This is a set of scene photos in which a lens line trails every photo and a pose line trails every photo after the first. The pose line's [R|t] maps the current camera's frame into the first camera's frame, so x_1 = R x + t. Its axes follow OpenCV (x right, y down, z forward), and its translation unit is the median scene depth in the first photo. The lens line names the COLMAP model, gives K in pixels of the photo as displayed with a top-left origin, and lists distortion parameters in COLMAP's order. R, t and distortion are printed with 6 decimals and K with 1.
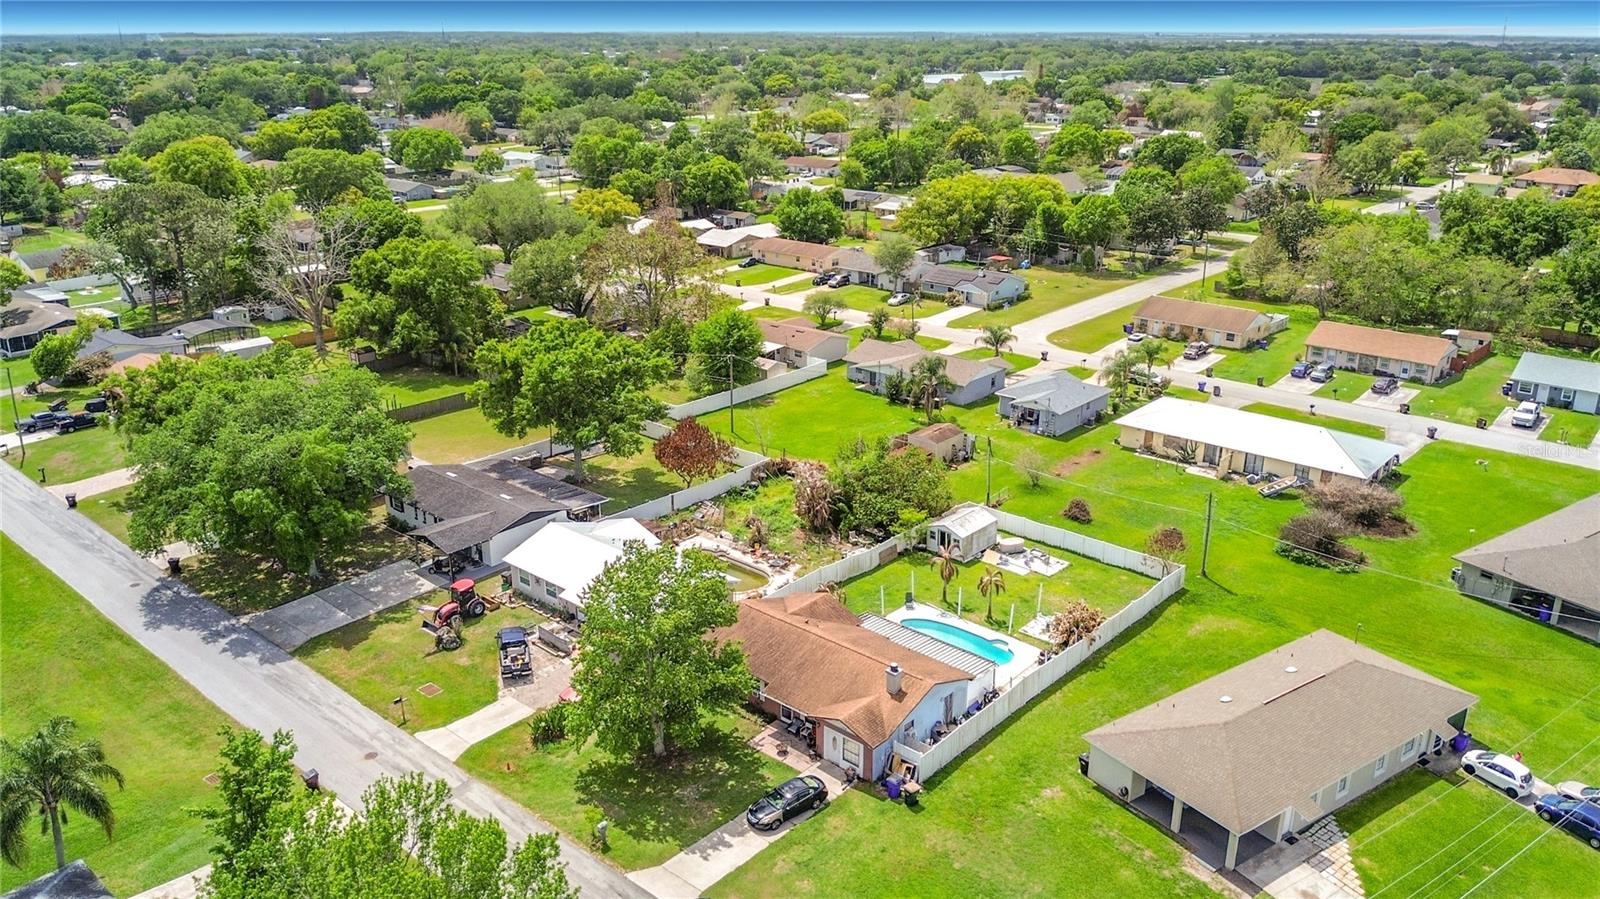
lens RADIAL K [[1155.8, 0, 803.7], [0, 1155.8, 474.3], [0, 0, 1]] dist [0.040385, -0.105686]
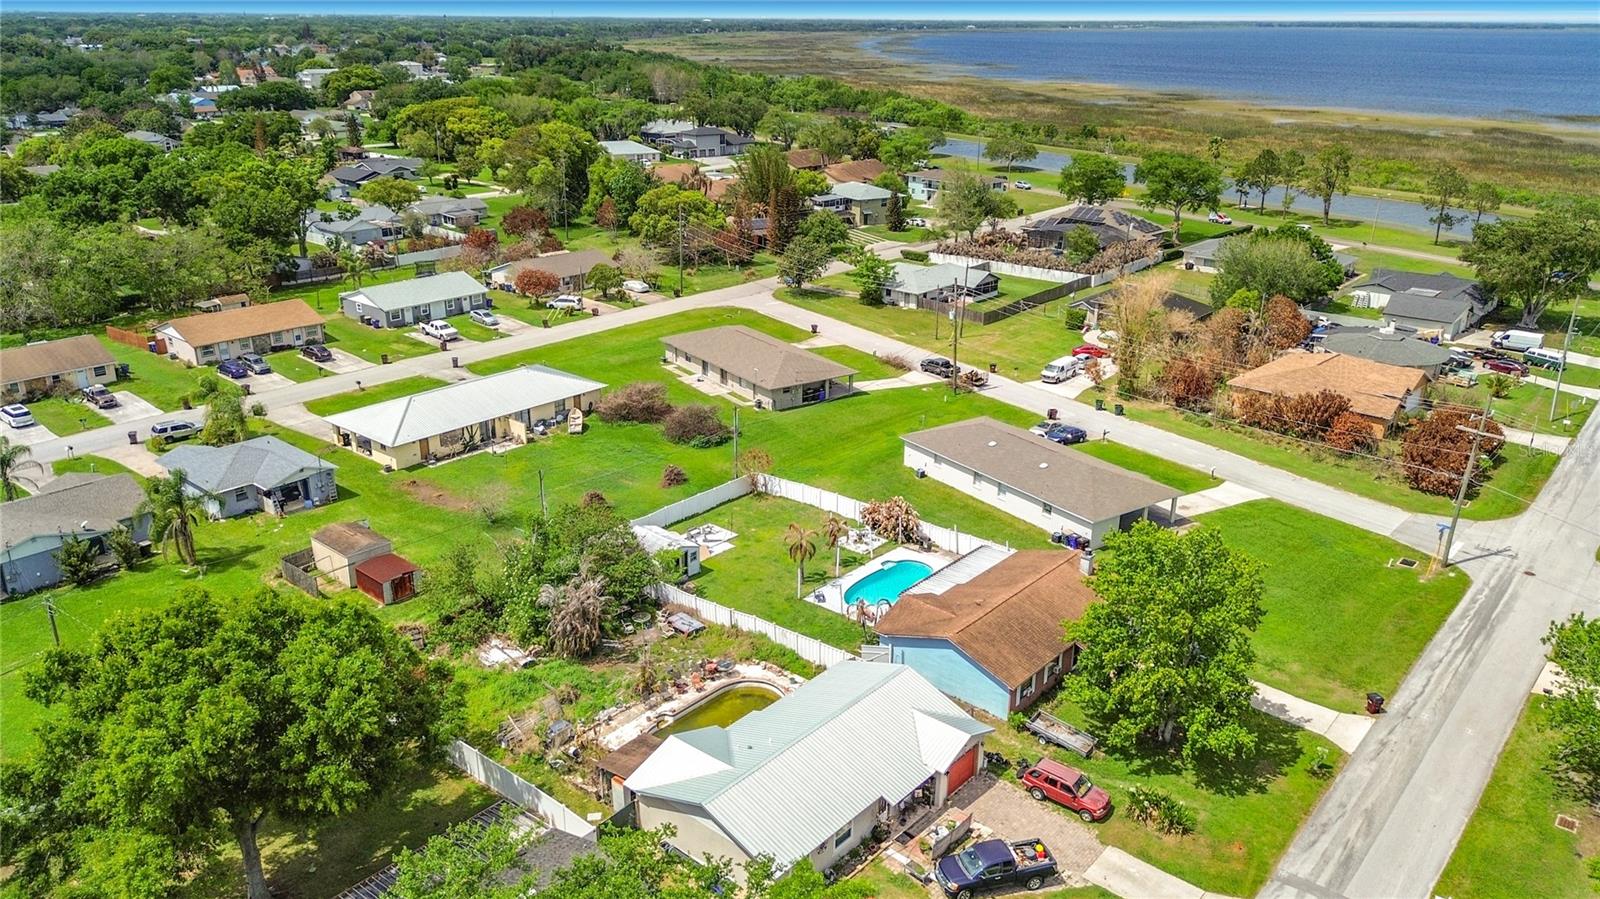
lens RADIAL K [[1131.7, 0, 800.0], [0, 1131.7, 449.5], [0, 0, 1]] dist [0.086145, -0.134954]
pose [[0.001252, -0.353127, 0.935575, -0.544589], [0.350202, 0.876484, 0.330355, -0.226497], [-0.936673, 0.327226, 0.124763, 0.645044]]
